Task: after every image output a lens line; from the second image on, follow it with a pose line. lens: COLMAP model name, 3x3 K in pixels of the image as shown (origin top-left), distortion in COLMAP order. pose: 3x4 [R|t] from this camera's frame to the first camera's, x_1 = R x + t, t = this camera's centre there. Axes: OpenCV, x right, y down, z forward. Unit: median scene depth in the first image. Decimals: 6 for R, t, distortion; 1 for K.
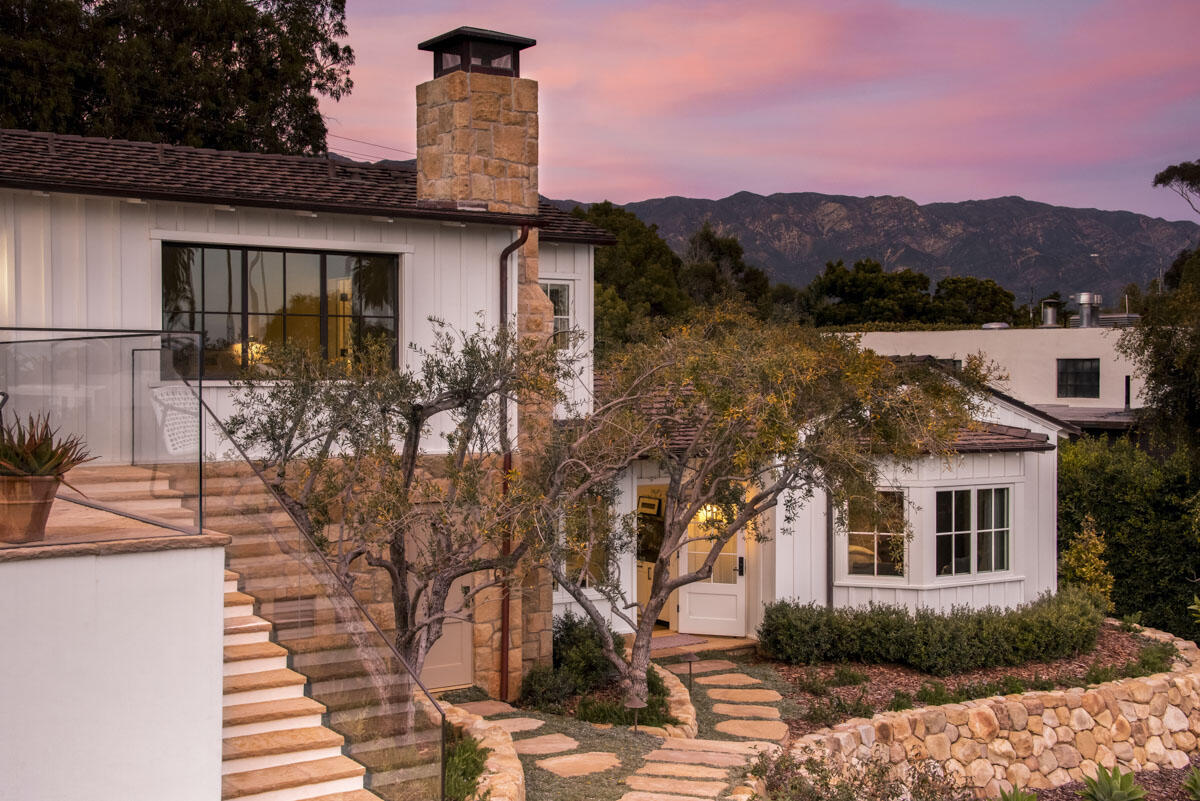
lens RADIAL K [[1516.0, 0, 606.6], [0, 1516.0, 393.5], [0, 0, 1]] dist [0.170383, 0.000000]
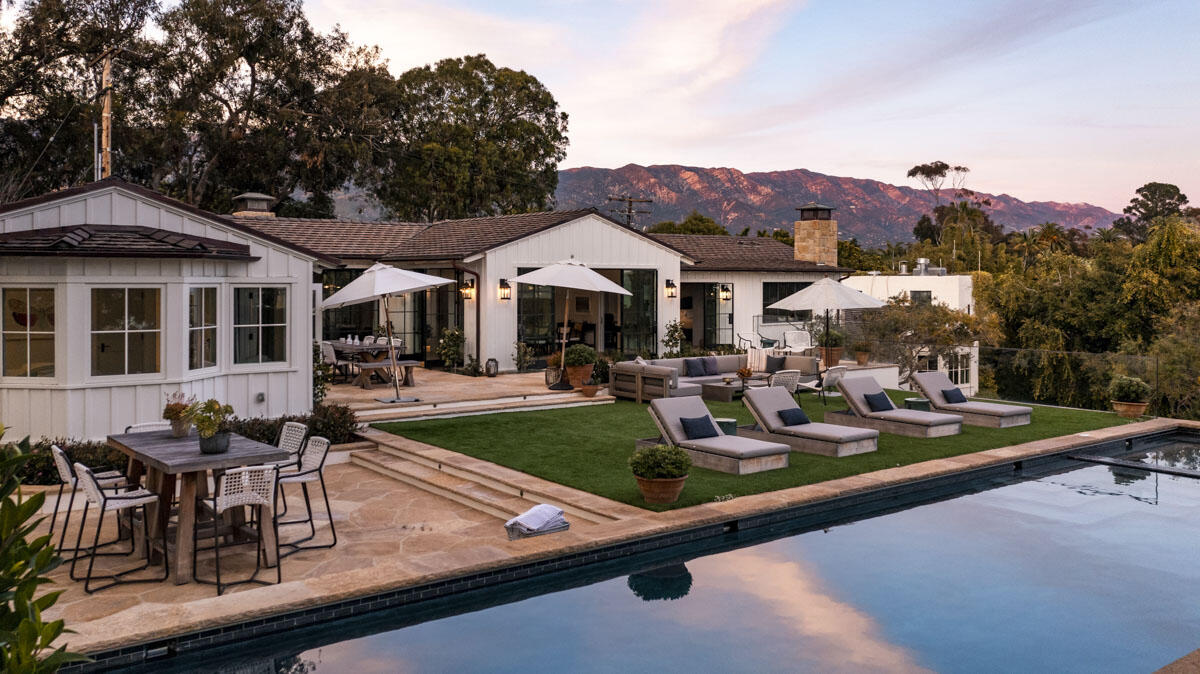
lens RADIAL K [[1006.3, 0, 625.1], [0, 1006.3, 277.9], [0, 0, 1]] dist [0.003942, -0.009162]
pose [[0.996486, -0.003023, 0.083707, -0.541637], [0.004531, 0.999831, -0.017836, -0.049924], [-0.083639, 0.018152, 0.996331, -0.815986]]
